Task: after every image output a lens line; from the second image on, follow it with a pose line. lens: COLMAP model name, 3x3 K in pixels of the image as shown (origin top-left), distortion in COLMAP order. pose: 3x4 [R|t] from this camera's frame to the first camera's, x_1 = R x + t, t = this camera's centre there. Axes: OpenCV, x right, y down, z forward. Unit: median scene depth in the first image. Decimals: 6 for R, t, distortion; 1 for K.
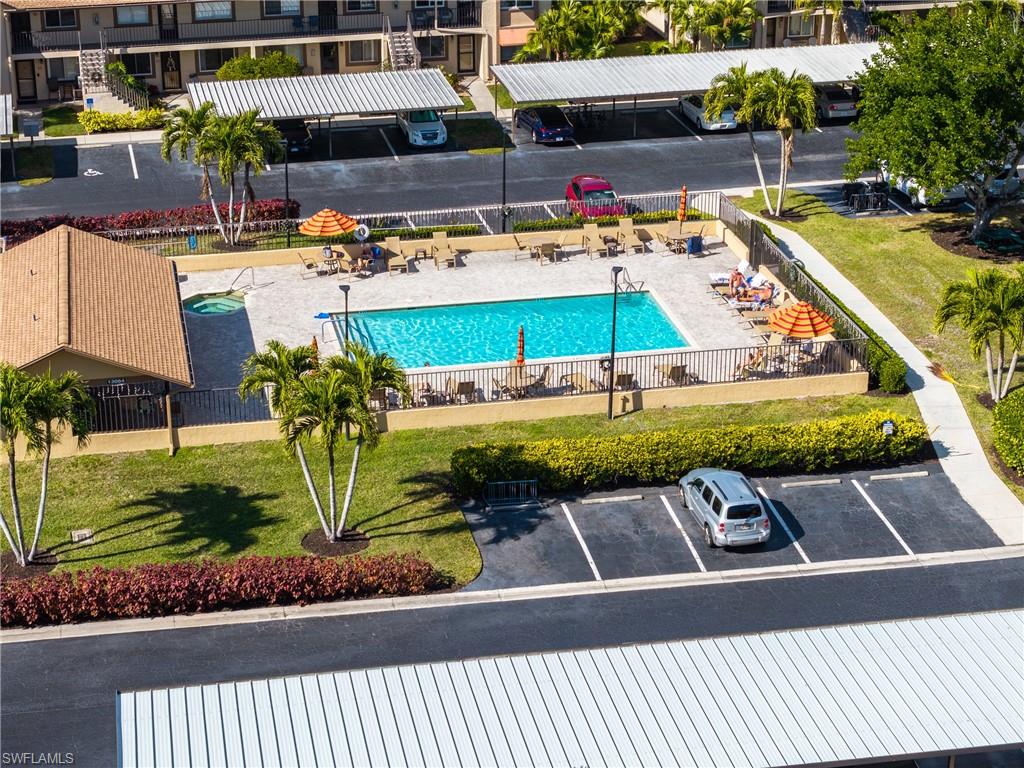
lens RADIAL K [[2046.5, 0, 512.0], [0, 2046.5, 384.0], [0, 0, 1]] dist [-0.031392, 0.015435]
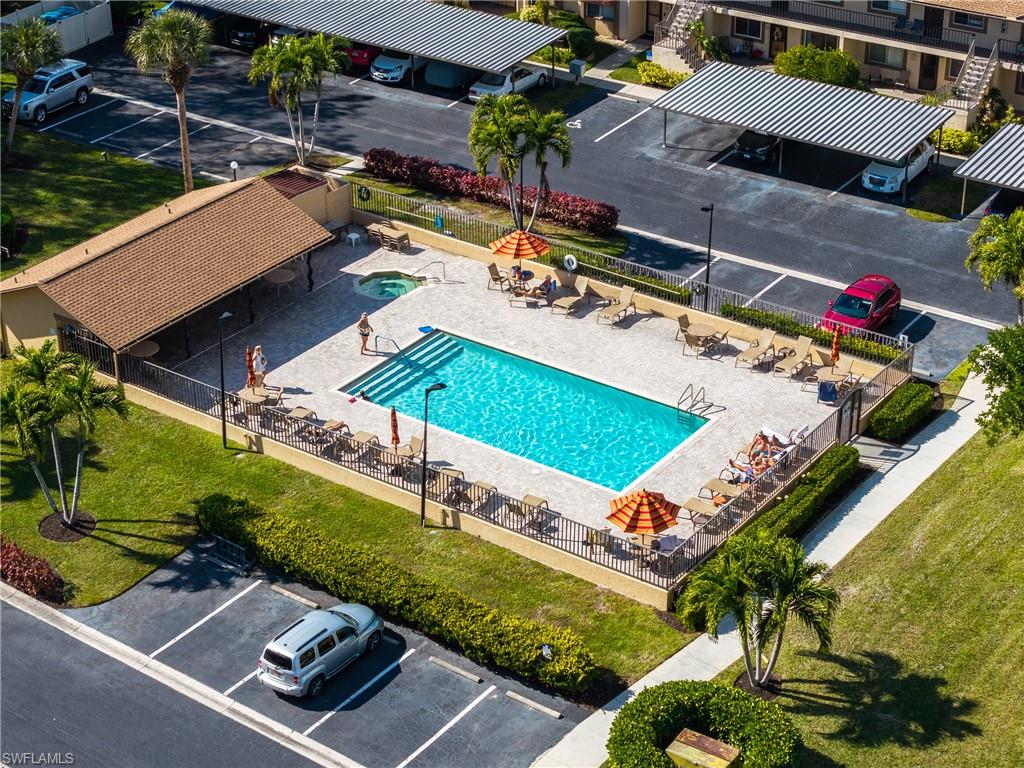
lens RADIAL K [[2046.5, 0, 512.0], [0, 2046.5, 384.0], [0, 0, 1]] dist [-0.031392, 0.015435]
pose [[0.682781, 0.347063, -0.642928, 0.566160], [-0.277061, 0.937240, 0.211702, -0.220474], [0.676052, 0.033584, 0.736088, 0.243725]]
